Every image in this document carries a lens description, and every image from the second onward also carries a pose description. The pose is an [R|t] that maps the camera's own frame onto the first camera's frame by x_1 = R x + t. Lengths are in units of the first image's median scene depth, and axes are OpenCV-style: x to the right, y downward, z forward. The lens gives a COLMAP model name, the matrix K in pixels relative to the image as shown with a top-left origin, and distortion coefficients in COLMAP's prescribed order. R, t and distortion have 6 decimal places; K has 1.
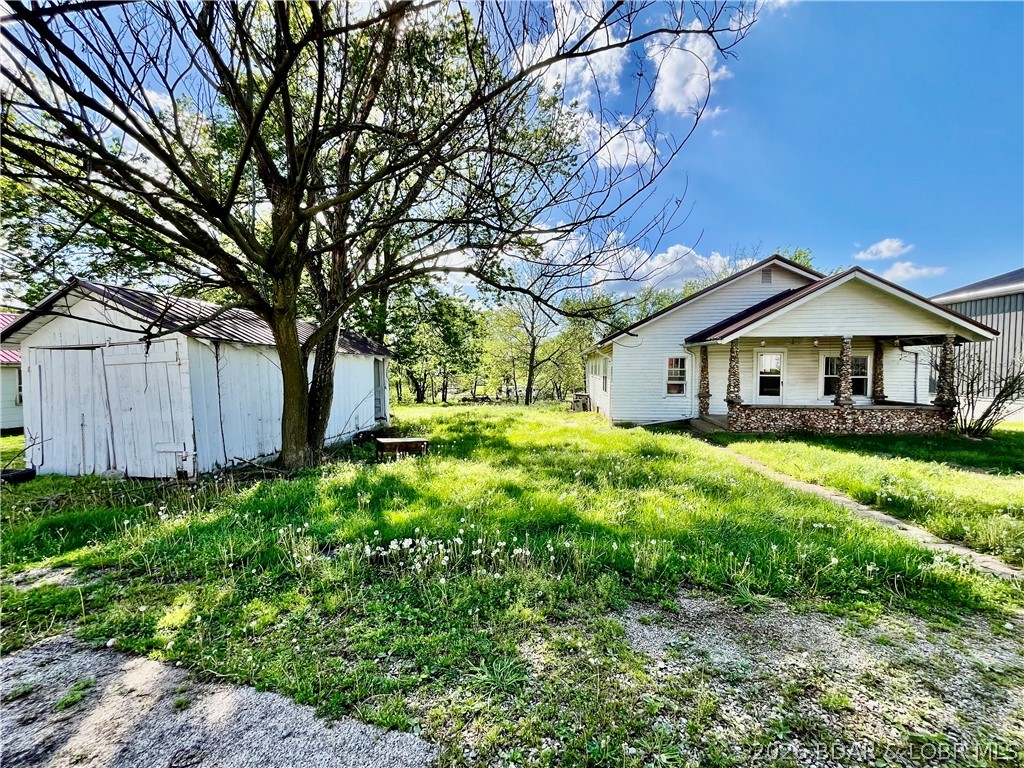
lens RADIAL K [[414.5, 0, 512.0], [0, 414.5, 384.0], [0, 0, 1]] dist [-0.000537, -0.000354]
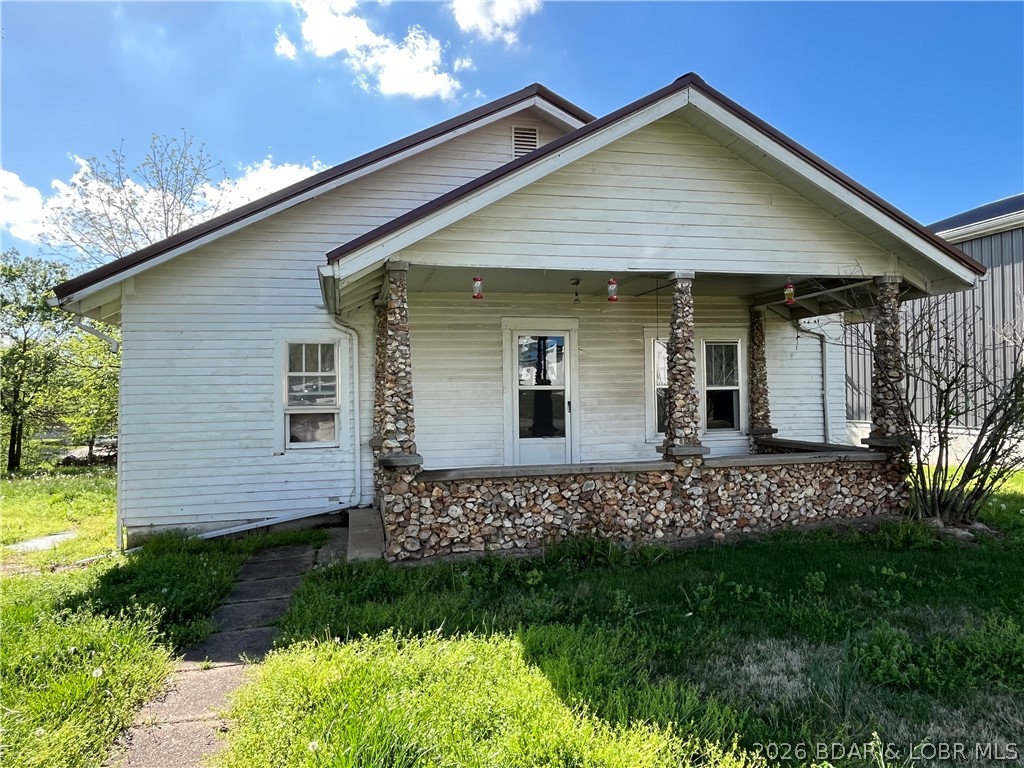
lens RADIAL K [[649.9, 0, 512.0], [0, 649.9, 384.0], [0, 0, 1]] dist [0.001689, 0.001160]
pose [[0.938635, -0.009478, 0.344782, 0.456357], [0.029178, 0.998221, -0.051992, 0.010170], [-0.343676, 0.058861, 0.937242, 0.503750]]
